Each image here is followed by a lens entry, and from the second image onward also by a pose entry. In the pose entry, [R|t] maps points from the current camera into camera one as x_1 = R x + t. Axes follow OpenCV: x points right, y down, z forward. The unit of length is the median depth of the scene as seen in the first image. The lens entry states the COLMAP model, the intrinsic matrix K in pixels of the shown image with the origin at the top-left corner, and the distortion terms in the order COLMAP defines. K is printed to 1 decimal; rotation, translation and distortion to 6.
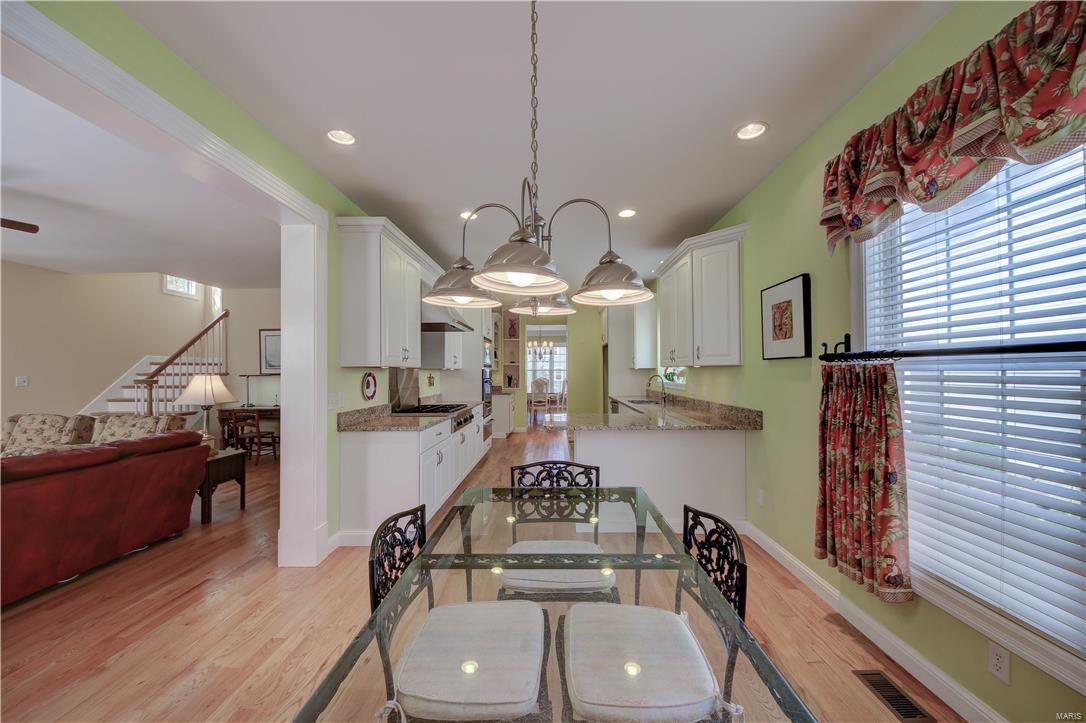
lens RADIAL K [[415.7, 0, 541.1], [0, 415.7, 367.5], [0, 0, 1]] dist [0.002660, -0.008392]
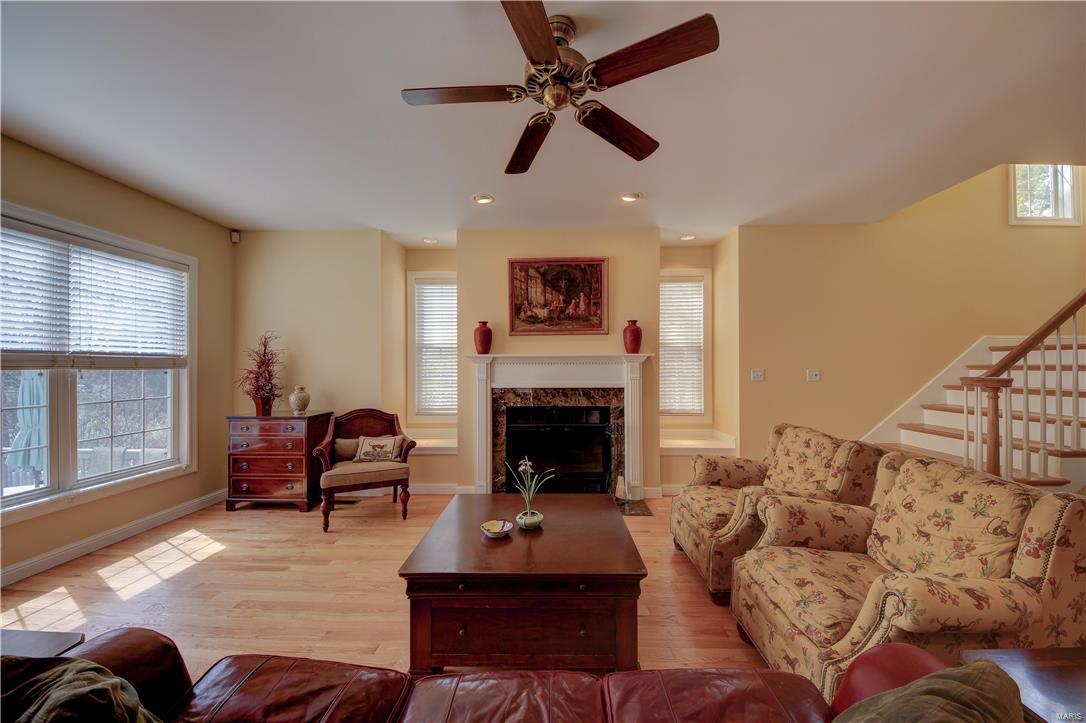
lens RADIAL K [[415.7, 0, 531.7], [0, 415.7, 357.3], [0, 0, 1]] dist [0.002660, -0.008392]
pose [[-0.020623, -0.014876, -0.999677, -0.415521], [0.011843, 0.999816, -0.015122, 0.005067], [0.999717, -0.012151, -0.020443, 0.430773]]
